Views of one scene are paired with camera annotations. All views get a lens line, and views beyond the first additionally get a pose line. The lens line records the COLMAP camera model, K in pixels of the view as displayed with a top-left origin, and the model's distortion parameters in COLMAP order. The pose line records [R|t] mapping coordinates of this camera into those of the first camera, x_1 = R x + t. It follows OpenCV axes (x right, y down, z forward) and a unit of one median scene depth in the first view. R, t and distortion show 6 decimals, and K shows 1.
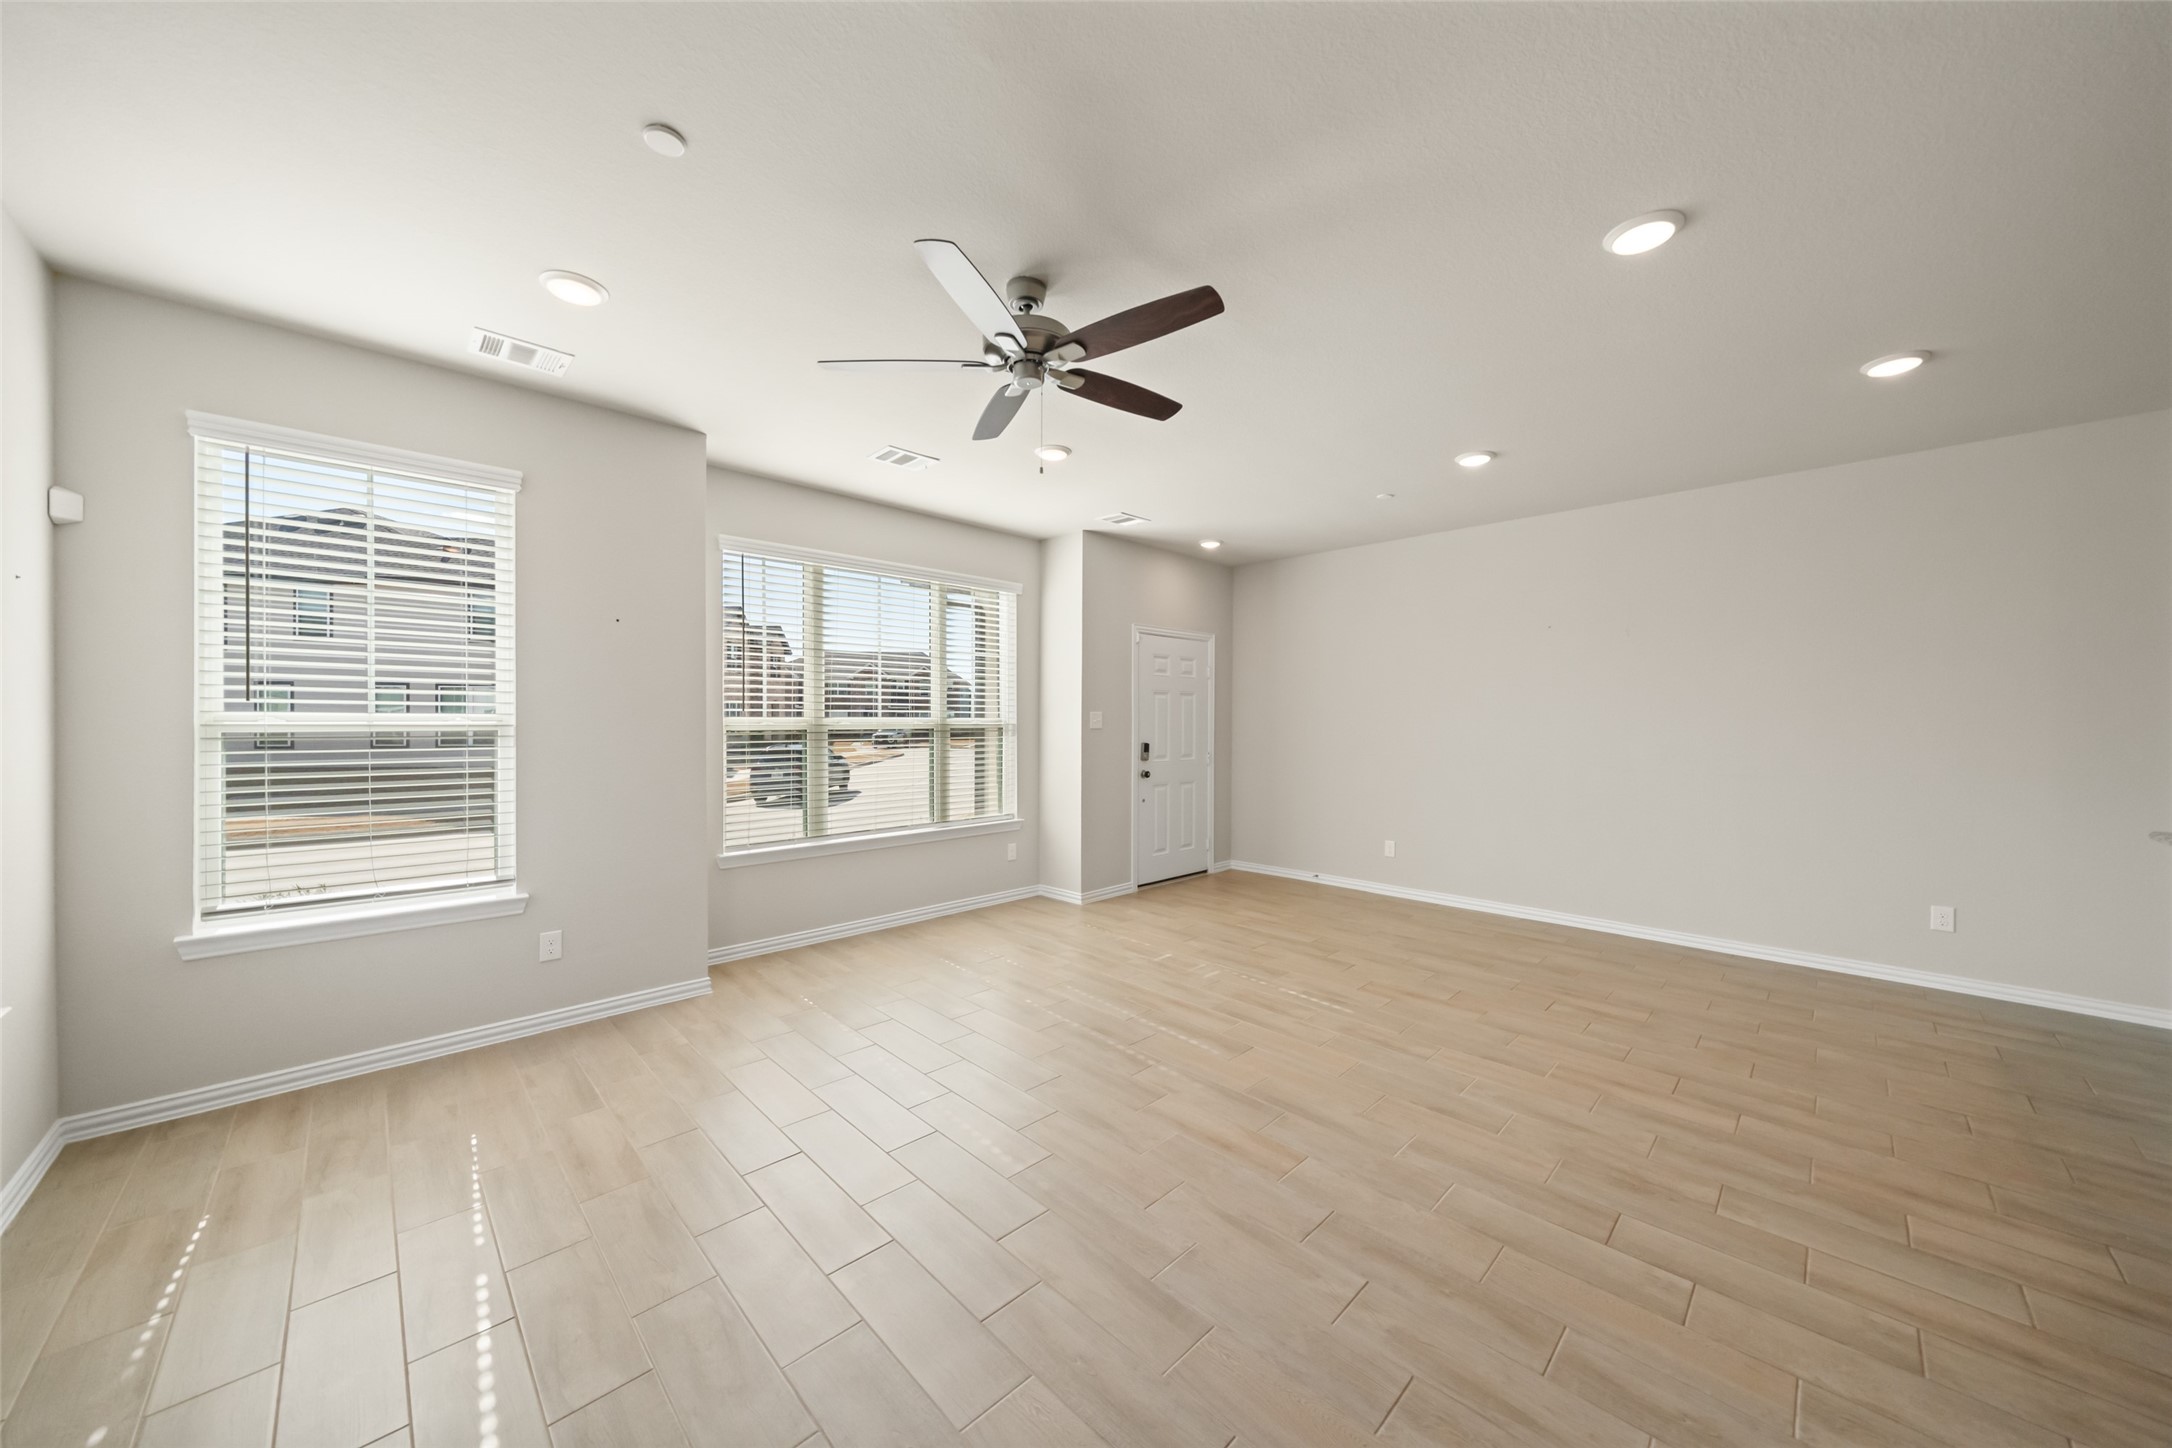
lens RADIAL K [[746.4, 0, 1089.0], [0, 746.4, 724.9], [0, 0, 1]] dist [-0.005044, -0.000035]
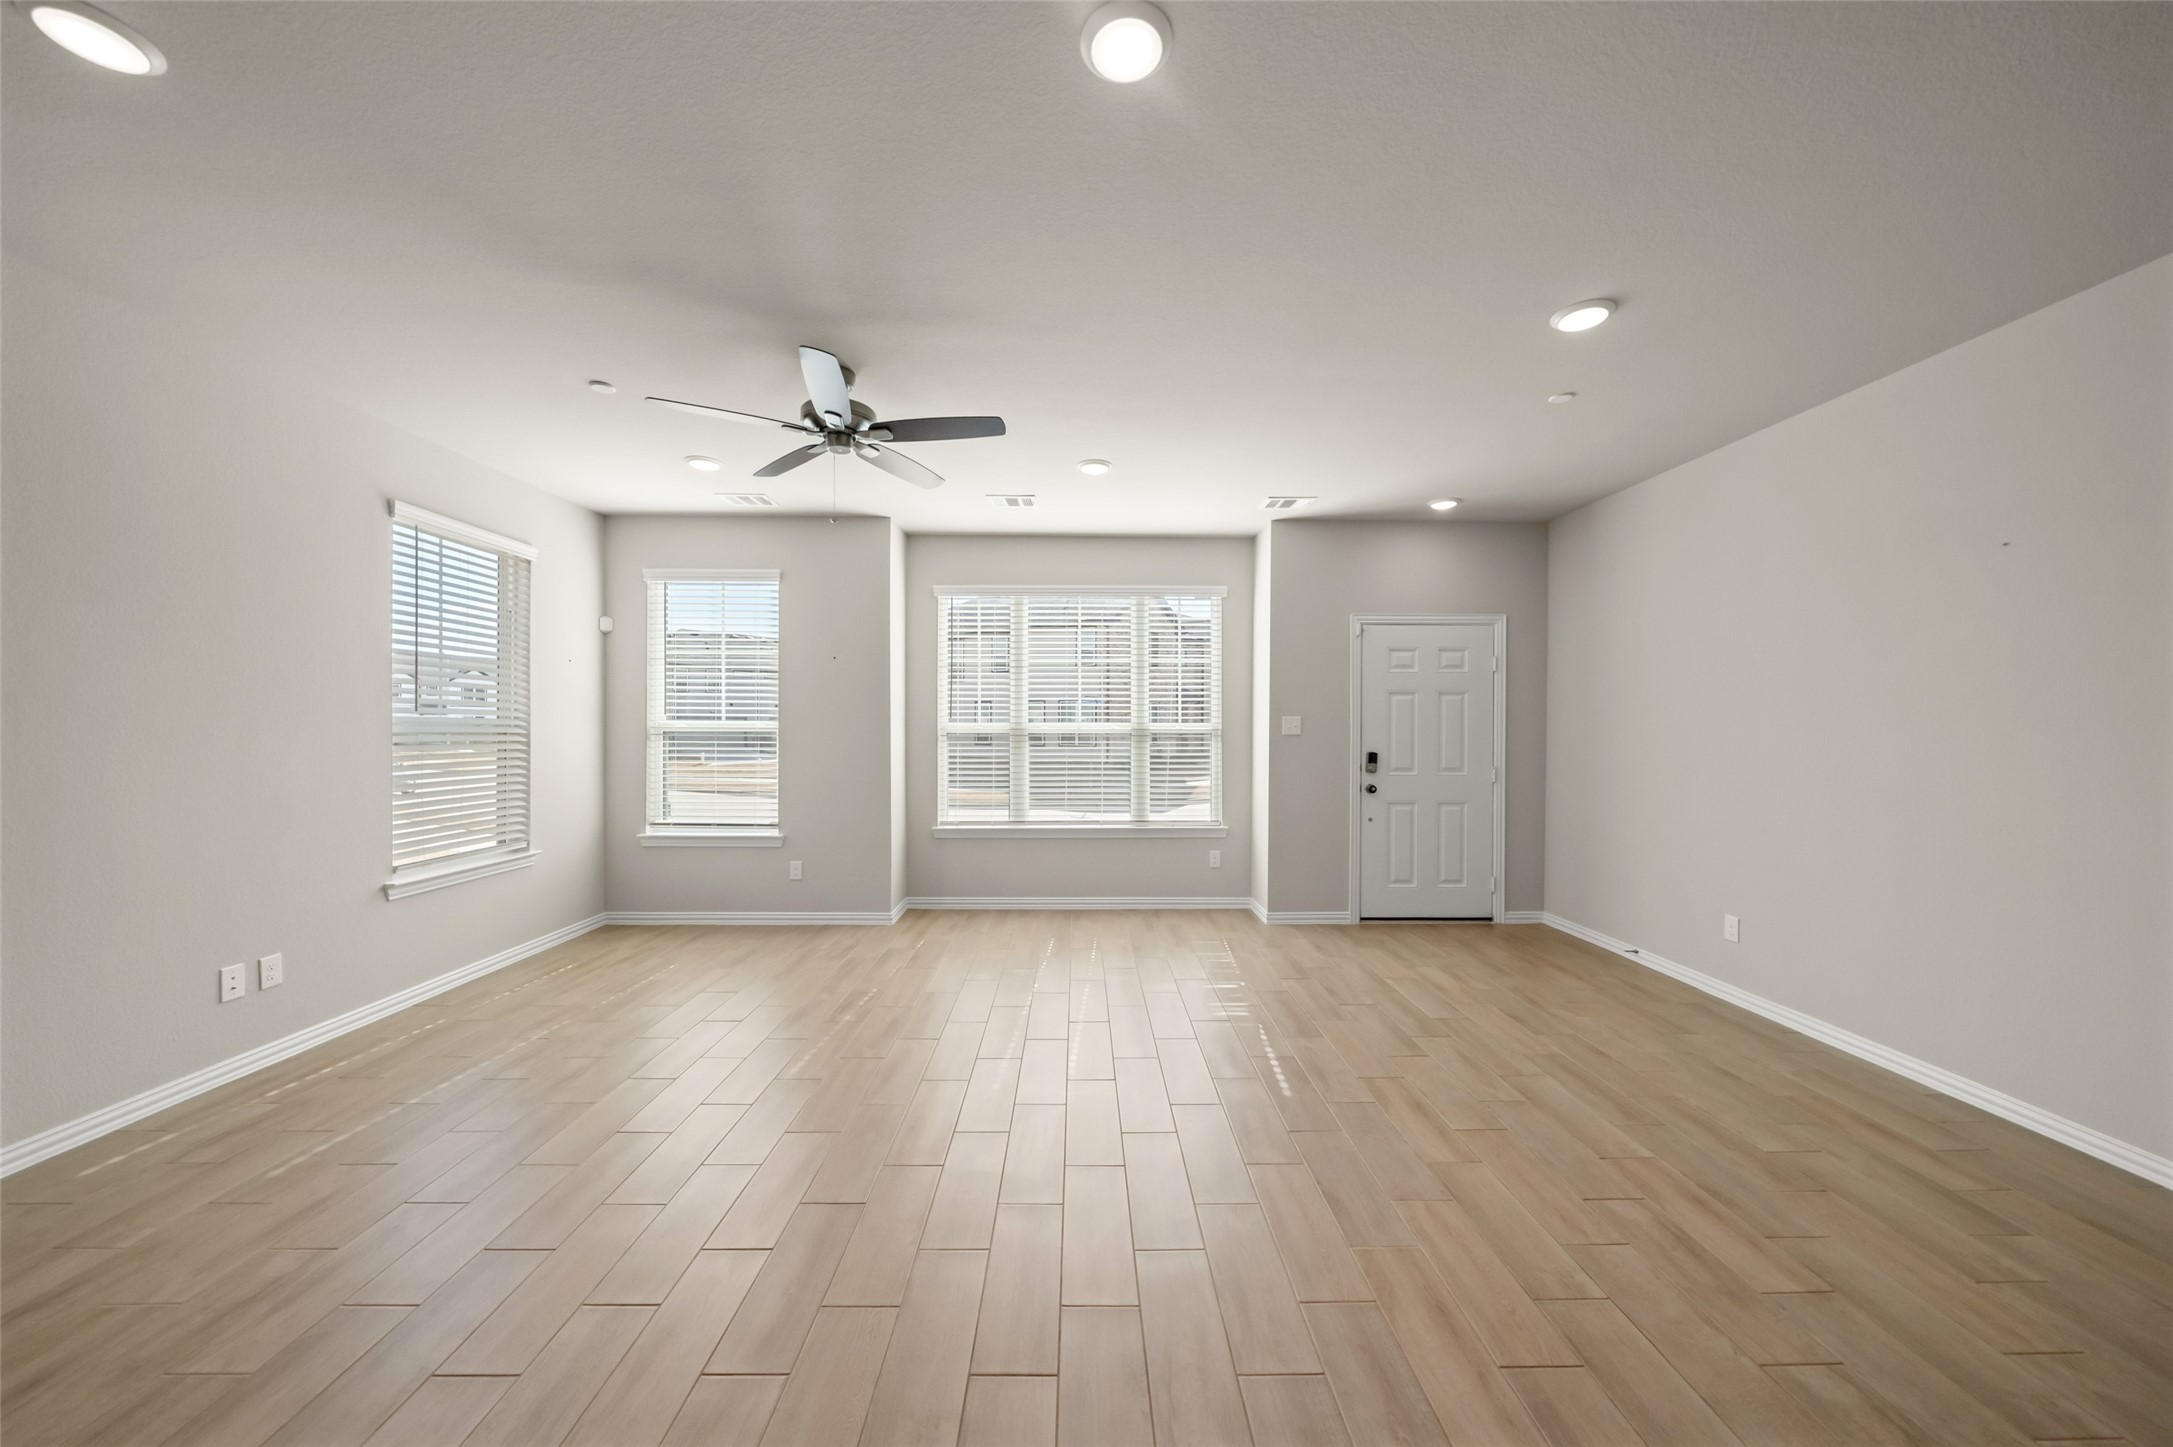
lens RADIAL K [[746.8, 0, 1089.5], [0, 746.8, 724.4], [0, 0, 1]] dist [-0.005044, -0.000035]
pose [[0.722392, -0.002728, -0.691479, 0.670158], [-0.004740, 0.999949, -0.008897, 0.002804], [0.691468, 0.009705, 0.722342, 0.250420]]
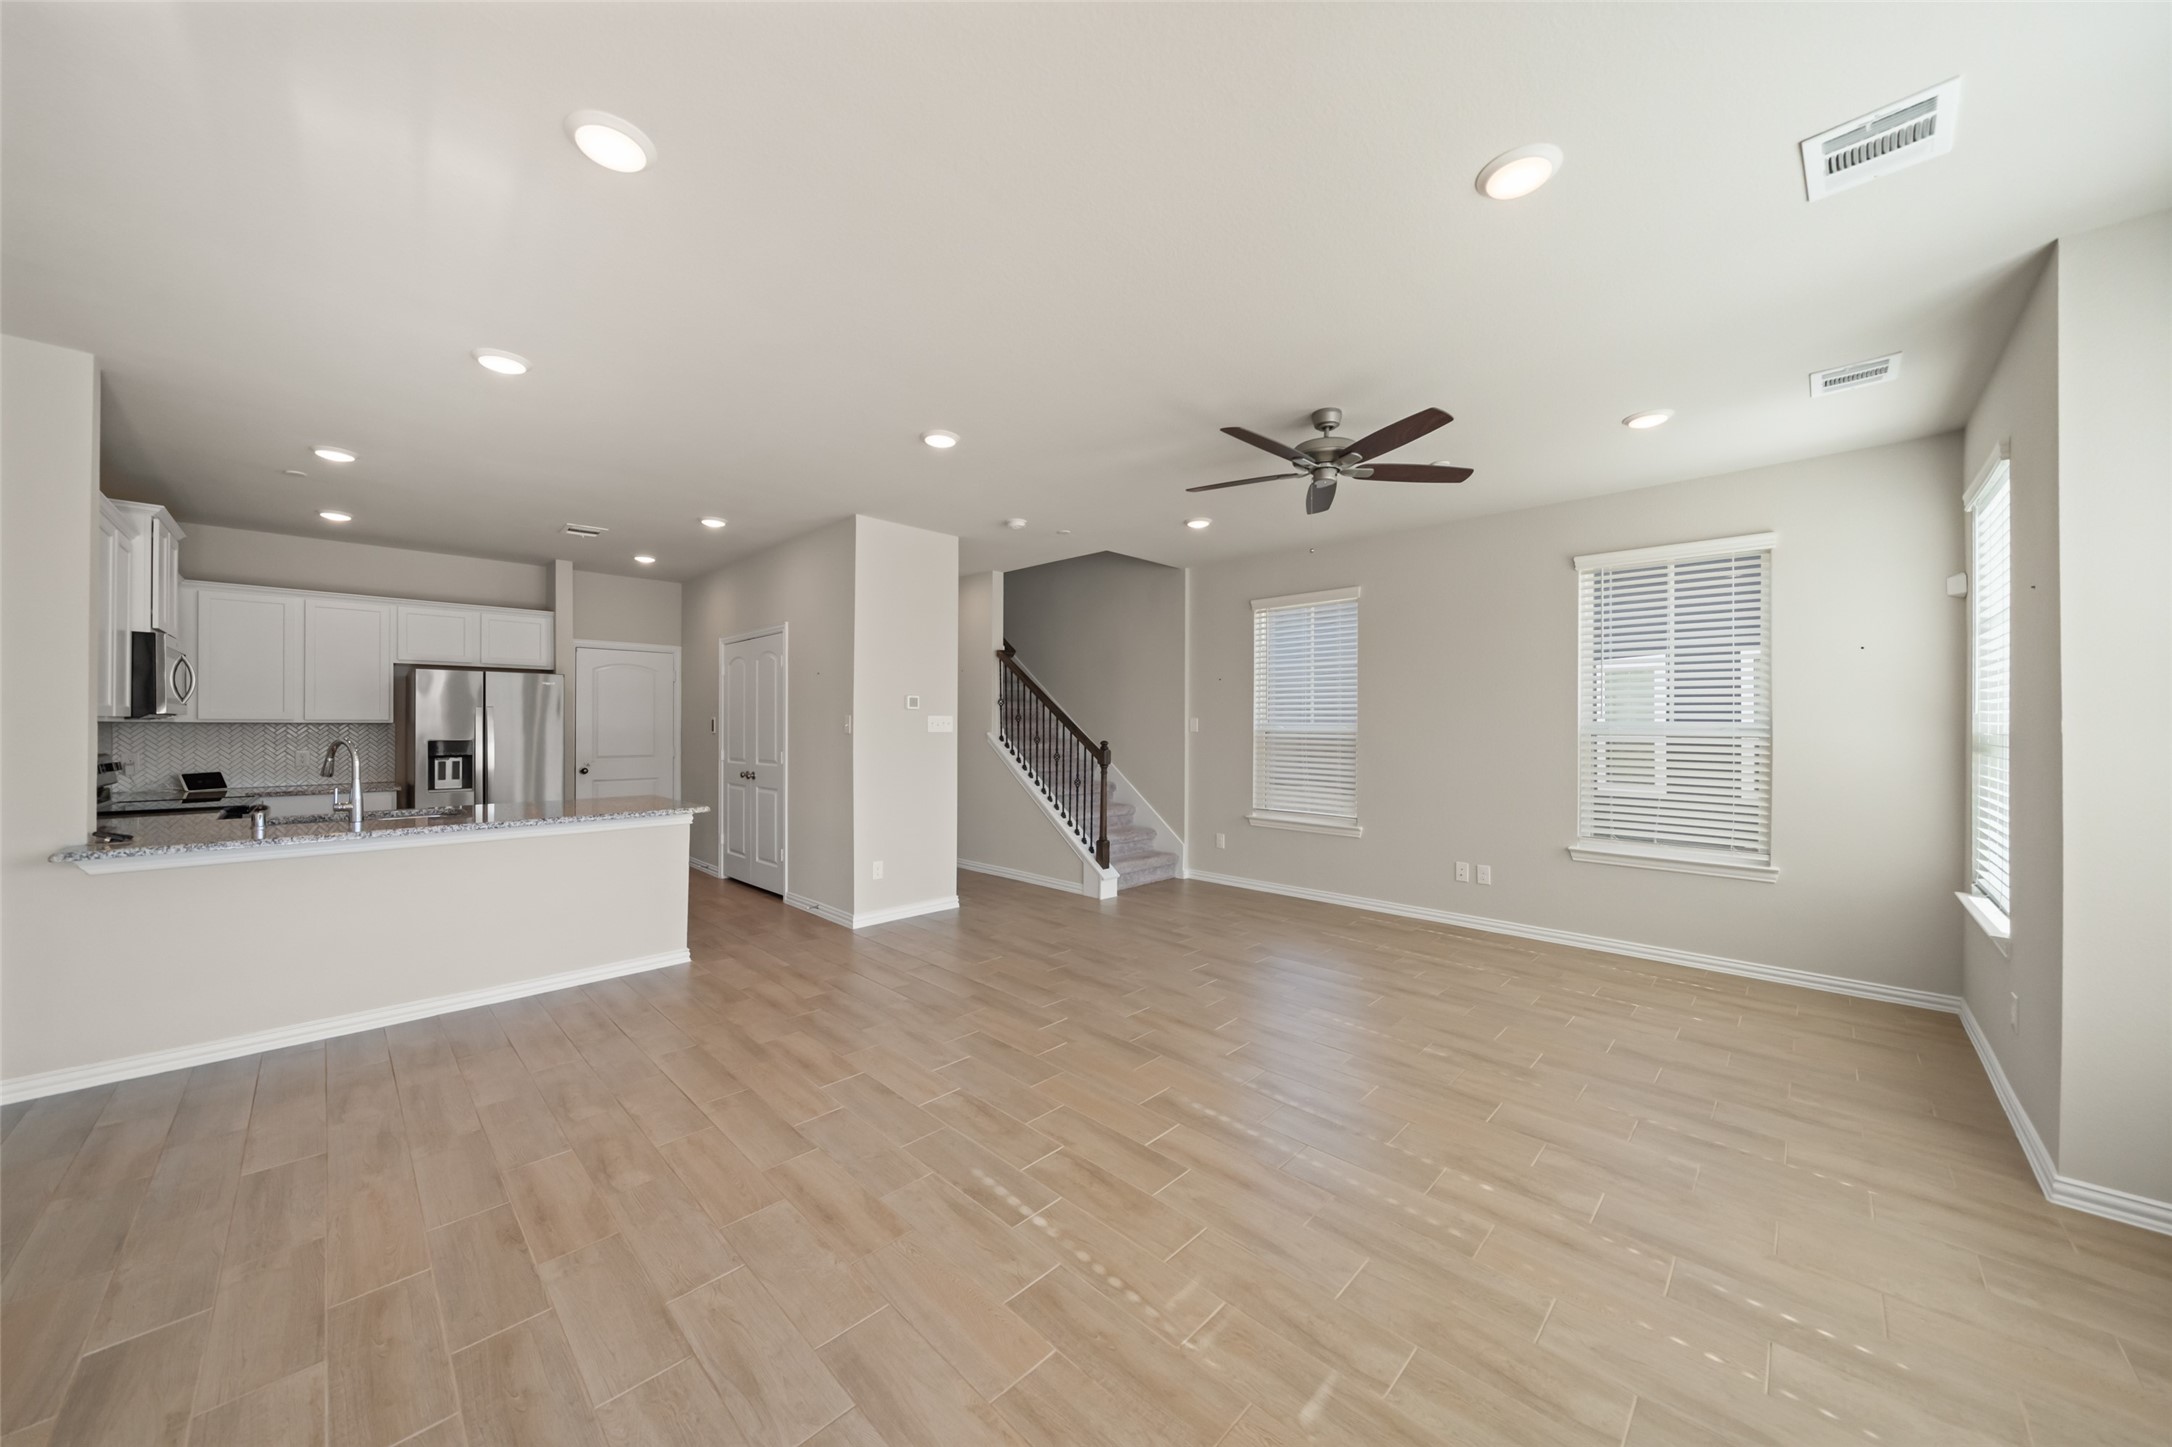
lens RADIAL K [[746.4, 0, 1089.0], [0, 746.4, 724.4], [0, 0, 1]] dist [-0.005044, -0.000035]
pose [[-0.999754, -0.005645, -0.021460, 0.241633], [-0.005768, 0.999967, 0.005653, -0.008909], [0.021427, 0.005776, -0.999754, 1.491196]]
